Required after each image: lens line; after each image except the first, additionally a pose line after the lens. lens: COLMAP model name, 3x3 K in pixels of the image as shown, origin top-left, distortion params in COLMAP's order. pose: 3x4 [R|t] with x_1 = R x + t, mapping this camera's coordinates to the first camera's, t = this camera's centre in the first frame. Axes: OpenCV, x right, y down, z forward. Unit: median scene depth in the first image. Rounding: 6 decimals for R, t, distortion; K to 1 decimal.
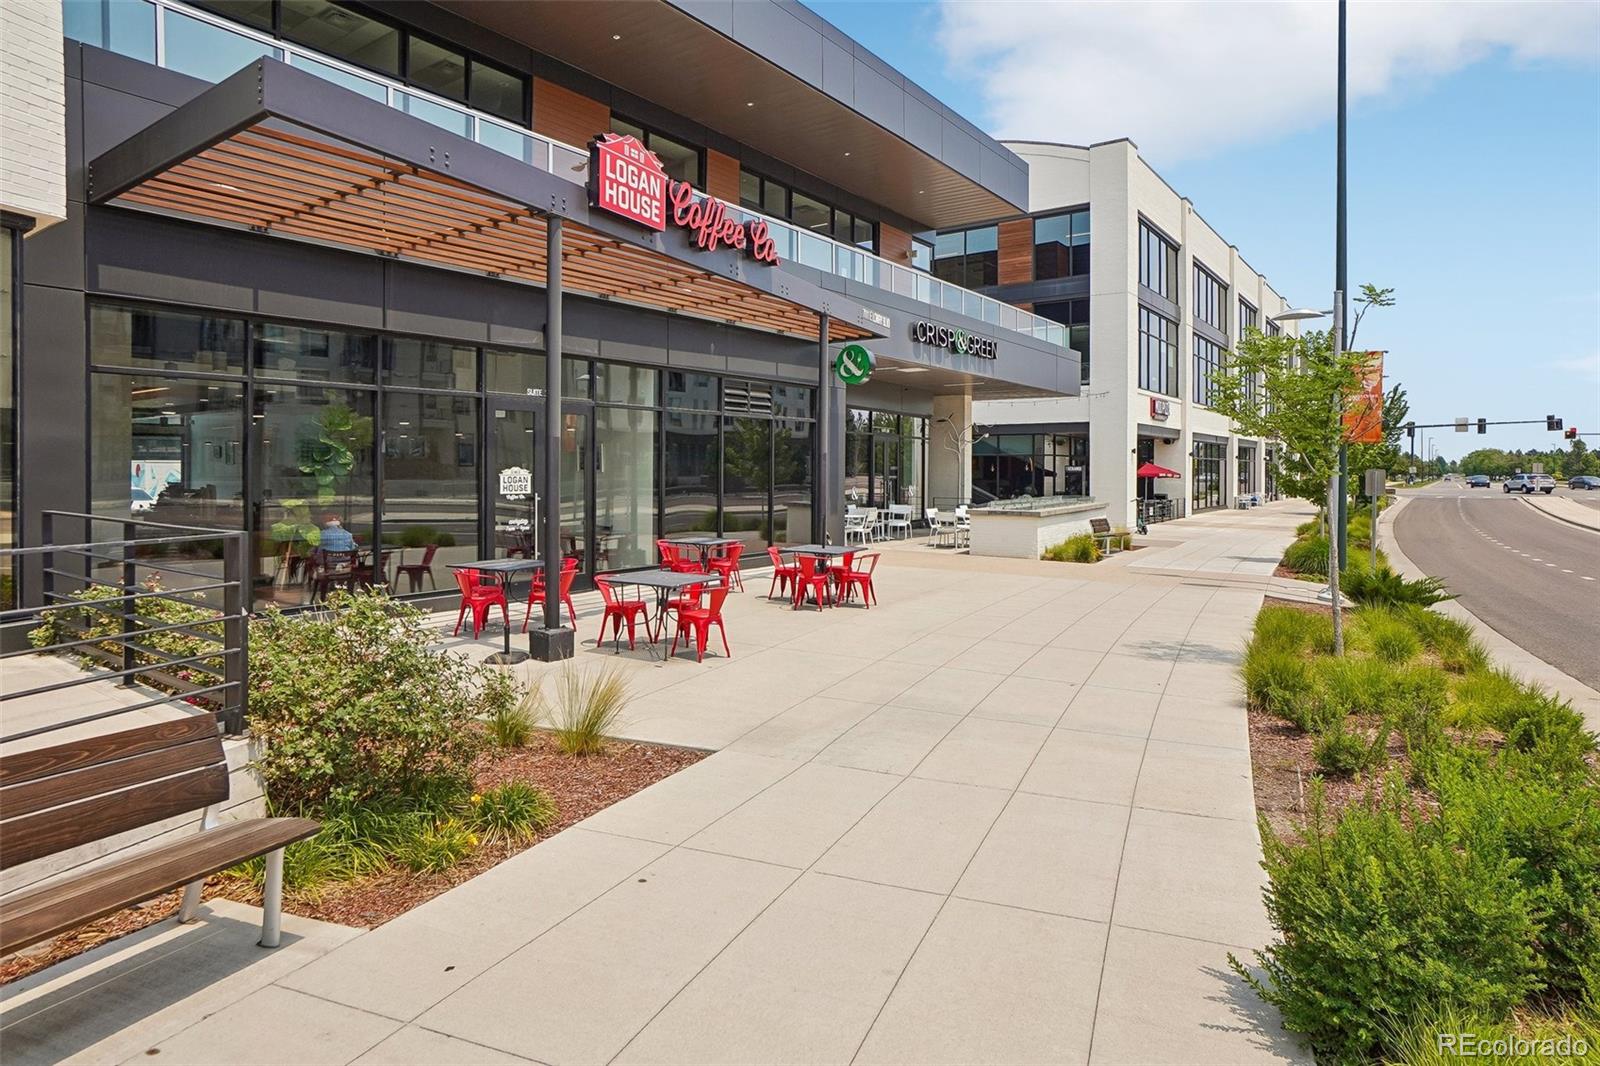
lens RADIAL K [[918.0, 0, 795.7], [0, 918.0, 472.0], [0, 0, 1]] dist [-0.003510, -0.000510]
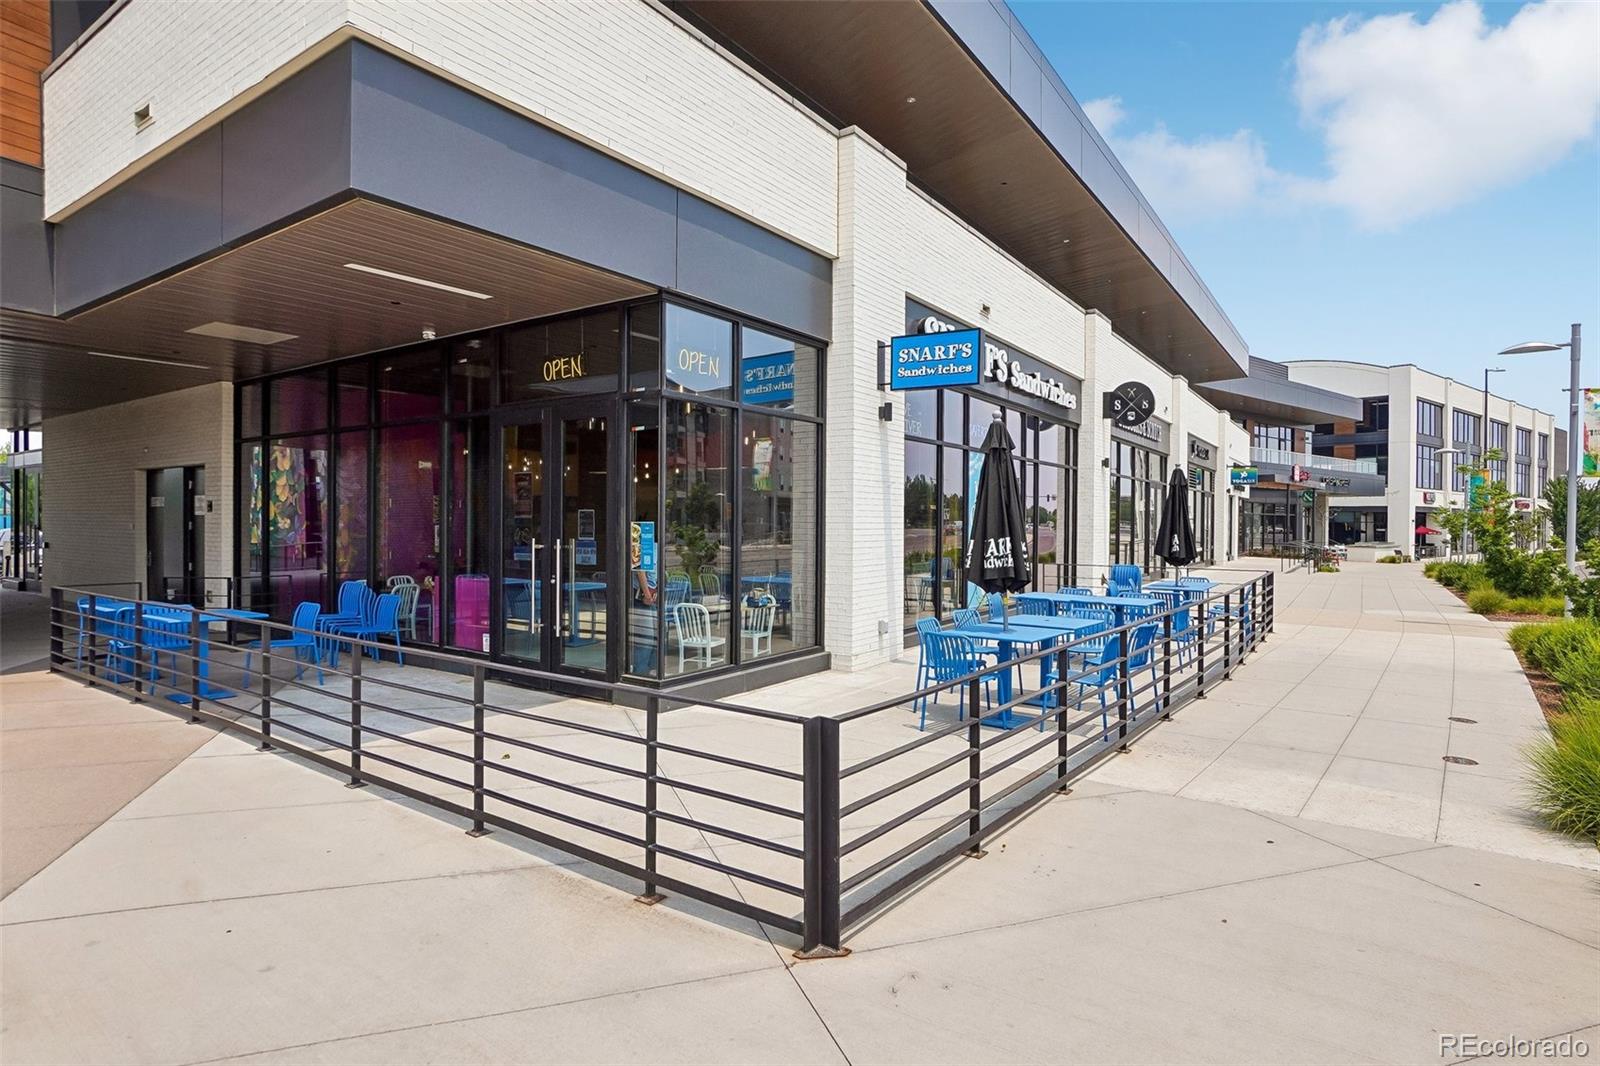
lens RADIAL K [[860.4, 0, 801.2], [0, 860.4, 531.8], [0, 0, 1]] dist [-0.001616, 0.000535]
pose [[0.964654, 0.005049, -0.263470, -0.405170], [-0.003242, 0.999968, 0.007295, -0.008071], [0.263499, -0.006183, 0.964640, -1.106916]]
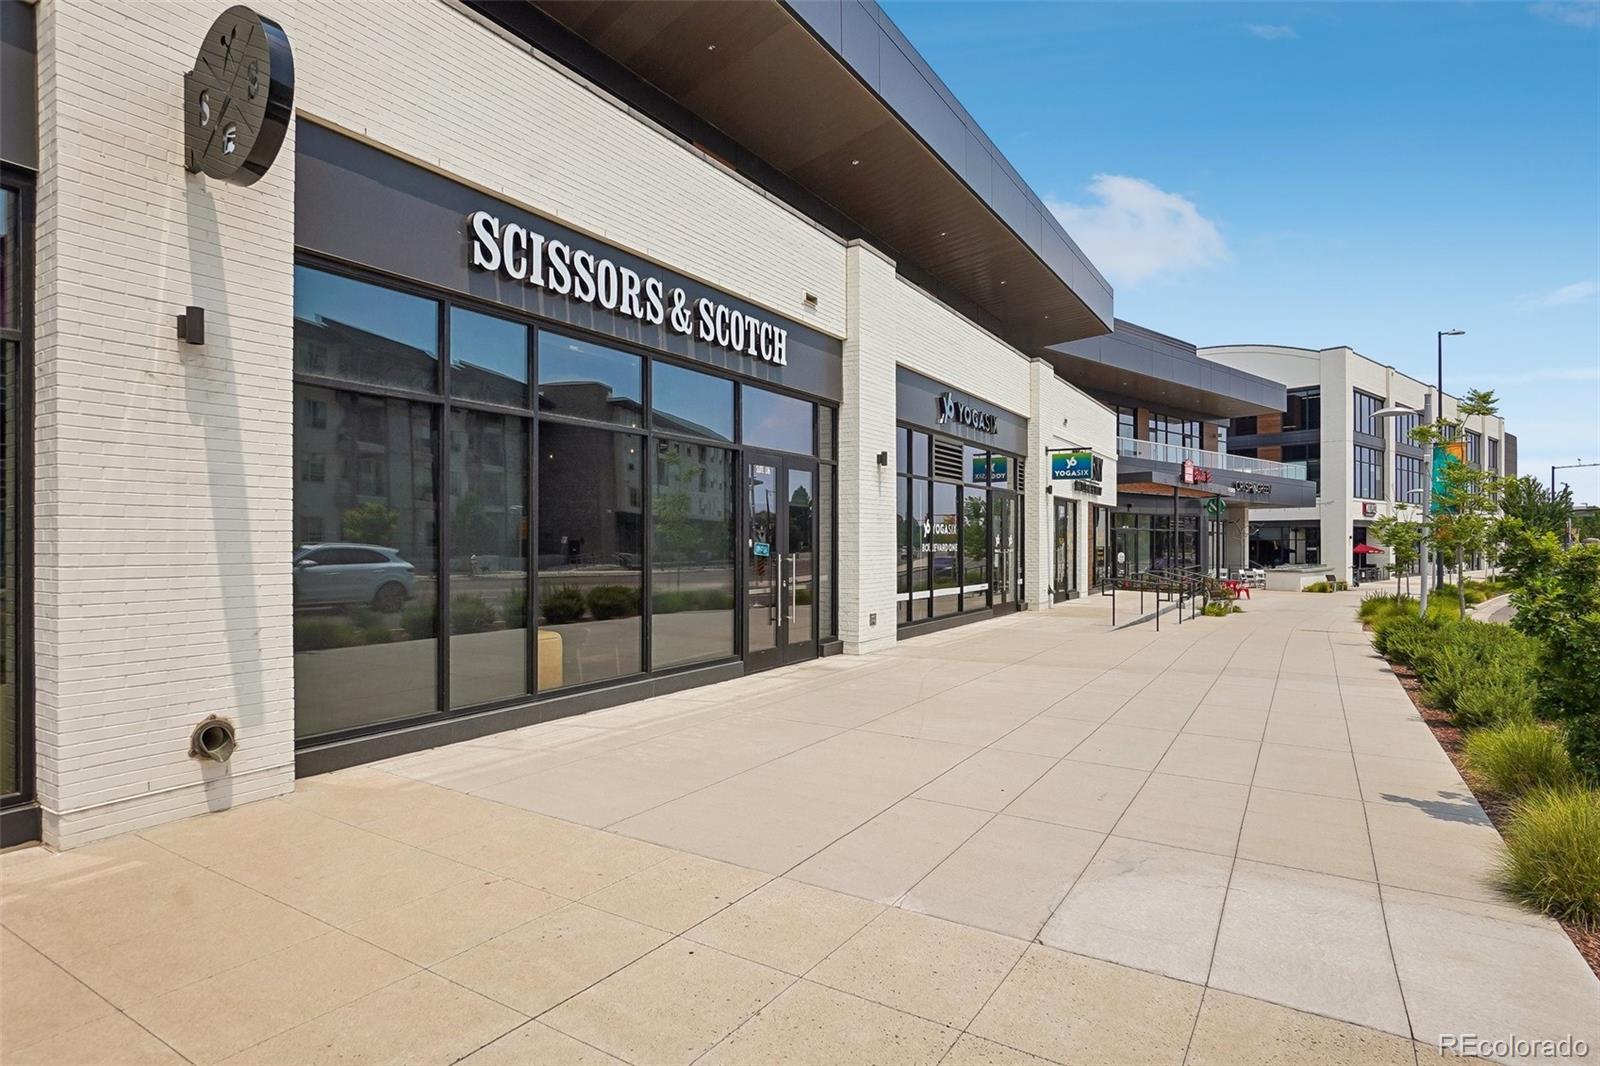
lens RADIAL K [[860.4, 0, 798.0], [0, 860.4, 537.9], [0, 0, 1]] dist [-0.001616, 0.000535]
pose [[0.974983, -0.002574, -0.222266, -0.242245], [0.000997, 0.999974, -0.007210, -0.011507], [0.222278, 0.006808, 0.974959, -0.687472]]
